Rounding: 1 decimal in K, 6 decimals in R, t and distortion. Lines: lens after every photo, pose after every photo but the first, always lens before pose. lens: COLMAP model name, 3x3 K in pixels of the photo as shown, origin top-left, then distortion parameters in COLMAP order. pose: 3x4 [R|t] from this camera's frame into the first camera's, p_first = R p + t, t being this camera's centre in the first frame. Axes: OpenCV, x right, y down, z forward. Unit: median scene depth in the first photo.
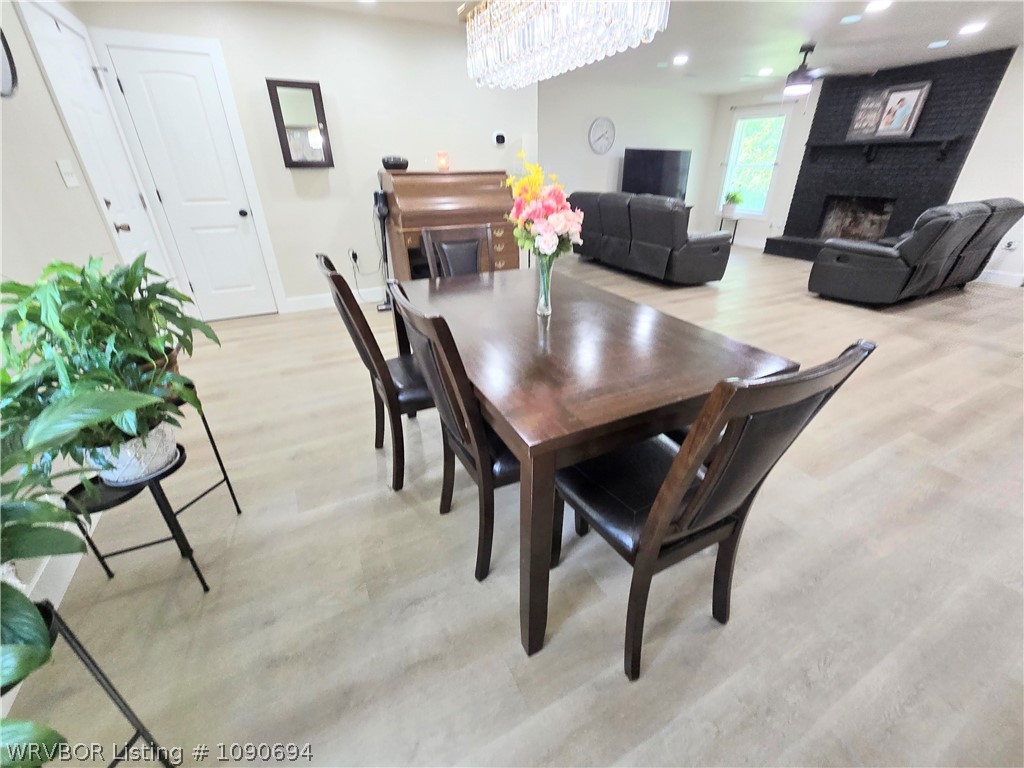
lens RADIAL K [[420.2, 0, 520.3], [0, 420.2, 382.0], [0, 0, 1]] dist [-0.008164, 0.003046]
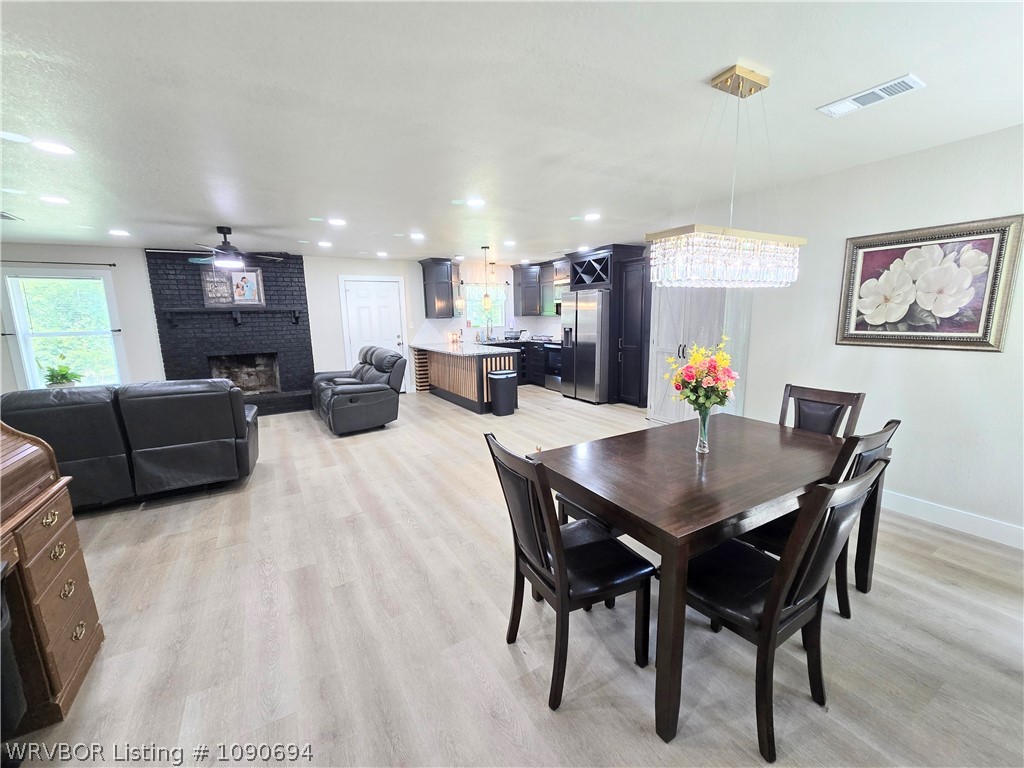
lens RADIAL K [[420.2, 0, 521.1], [0, 420.2, 384.6], [0, 0, 1]] dist [-0.008164, 0.003046]
pose [[-0.056596, -0.166447, 0.984425, -0.422893], [0.474466, 0.863065, 0.173205, -0.309883], [-0.878453, 0.476879, 0.030128, 0.520835]]
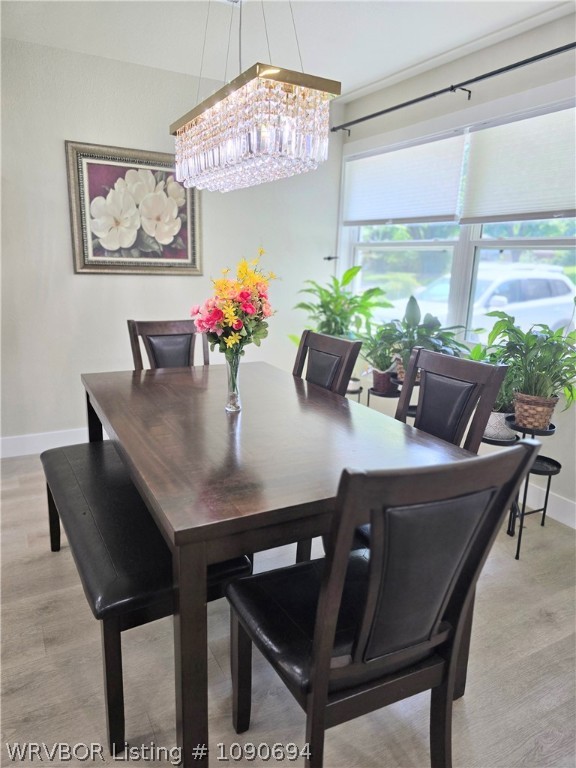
lens RADIAL K [[520.1, 0, 282.8], [0, 520.1, 381.4], [0, 0, 1]] dist [0.050571, -0.019476]
pose [[-0.999633, -0.025074, -0.010218, -0.013584], [-0.025690, 0.759126, 0.650436, -0.368773], [-0.008552, 0.650460, -0.759492, 0.708111]]
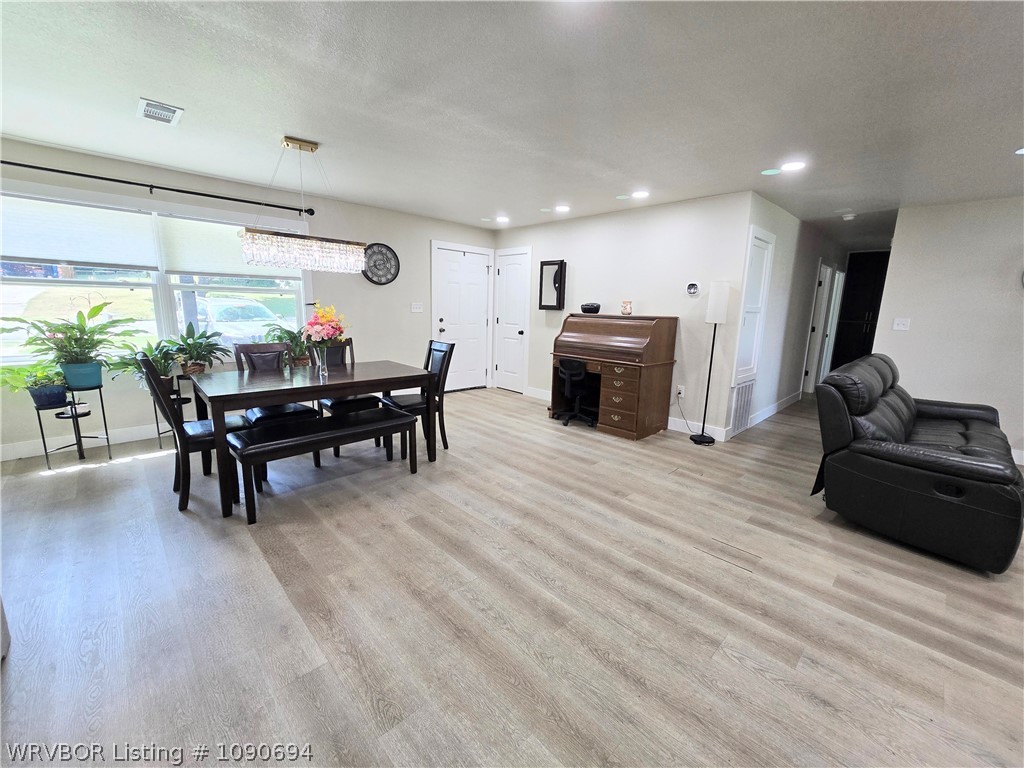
lens RADIAL K [[420.2, 0, 520.5], [0, 420.2, 384.0], [0, 0, 1]] dist [-0.008164, 0.003046]
pose [[0.278387, 0.186587, -0.942171, 0.834808], [-0.464068, 0.884978, 0.038141, -0.241099], [0.840917, 0.426614, 0.332955, 0.444147]]
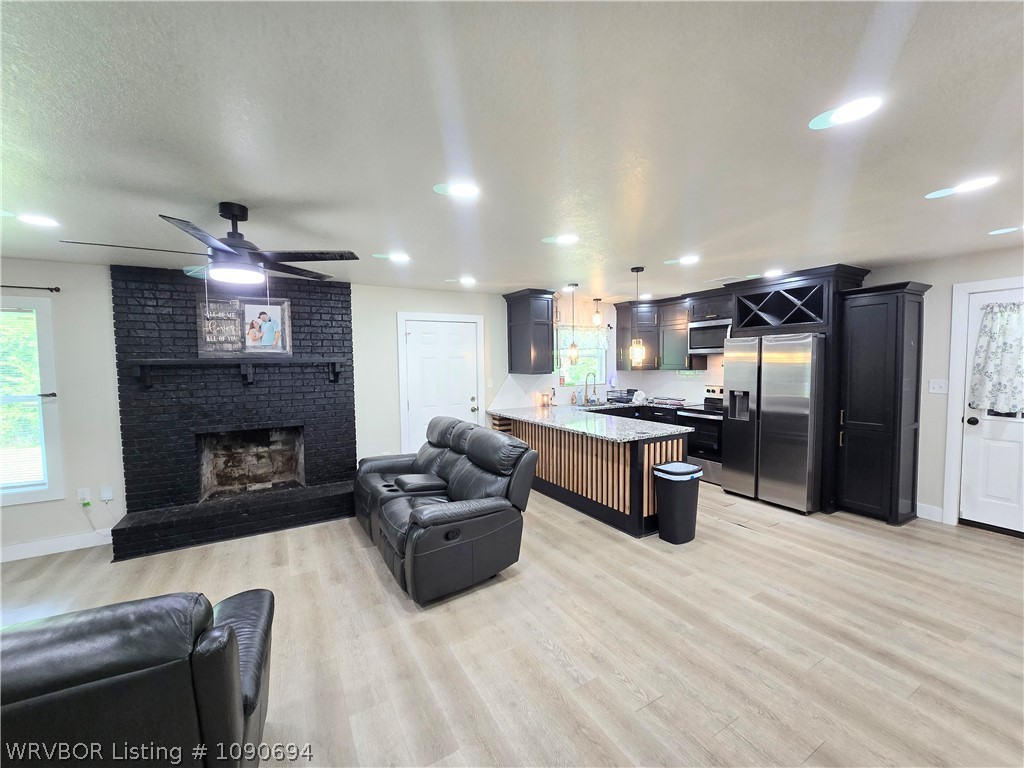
lens RADIAL K [[420.2, 0, 519.5], [0, 420.2, 383.2], [0, 0, 1]] dist [-0.008164, 0.003046]
pose [[-0.036733, -0.052361, 0.997952, 0.148209], [0.469604, 0.880591, 0.063489, -0.482032], [-0.882113, 0.470975, -0.007758, 0.802722]]
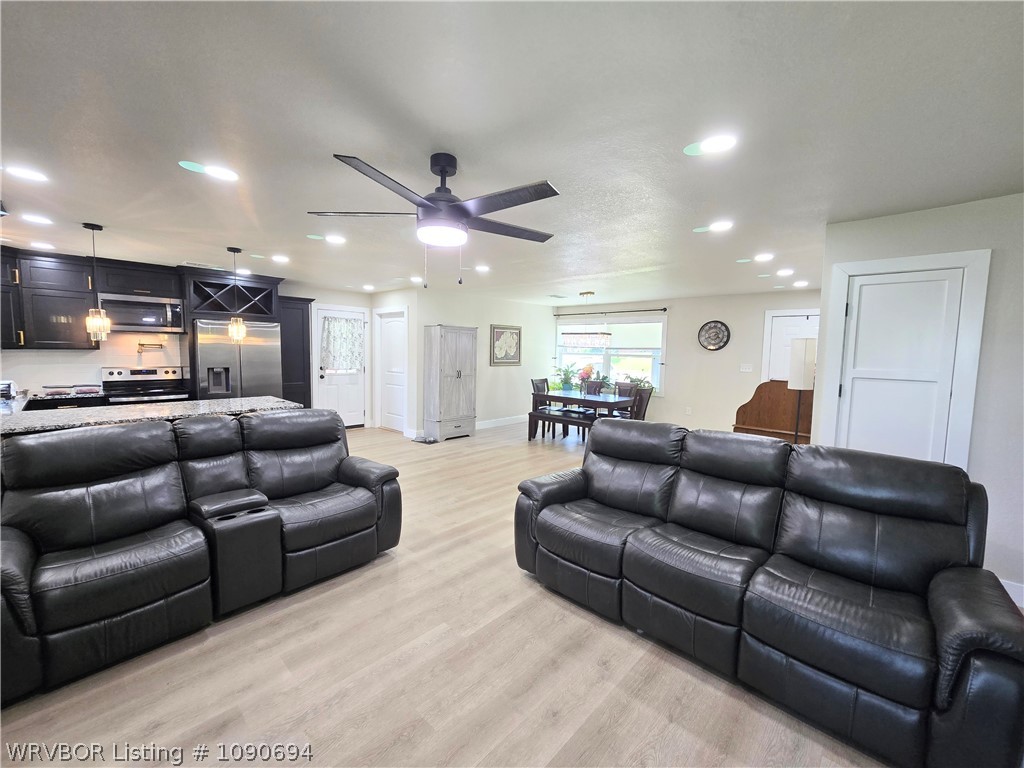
lens RADIAL K [[420.2, 0, 519.5], [0, 420.2, 382.2], [0, 0, 1]] dist [-0.008164, 0.003046]
pose [[-0.943266, 0.007760, -0.331947, 0.778400], [-0.168152, 0.850884, 0.497716, -0.848959], [0.286311, 0.525296, -0.801305, 1.555645]]
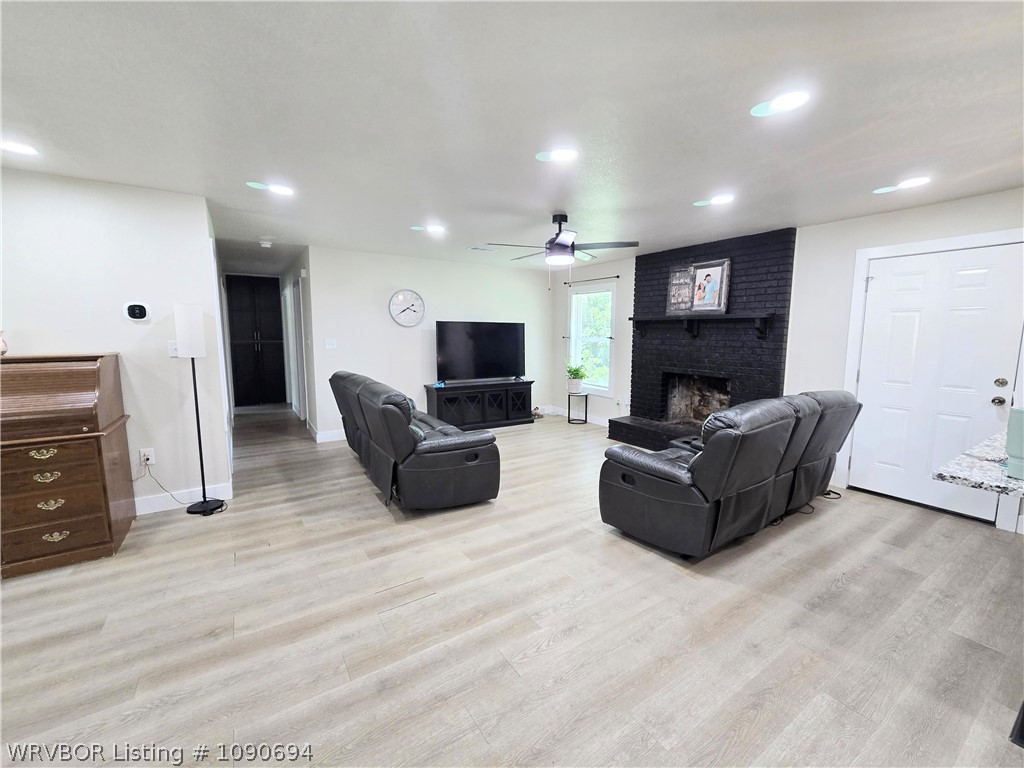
lens RADIAL K [[420.2, 0, 520.0], [0, 420.2, 385.7], [0, 0, 1]] dist [-0.008164, 0.003046]
pose [[0.995574, -0.007244, 0.093706, 0.536402], [0.038667, 0.940306, -0.338127, -0.213474], [-0.085663, 0.340254, 0.936424, 0.350265]]
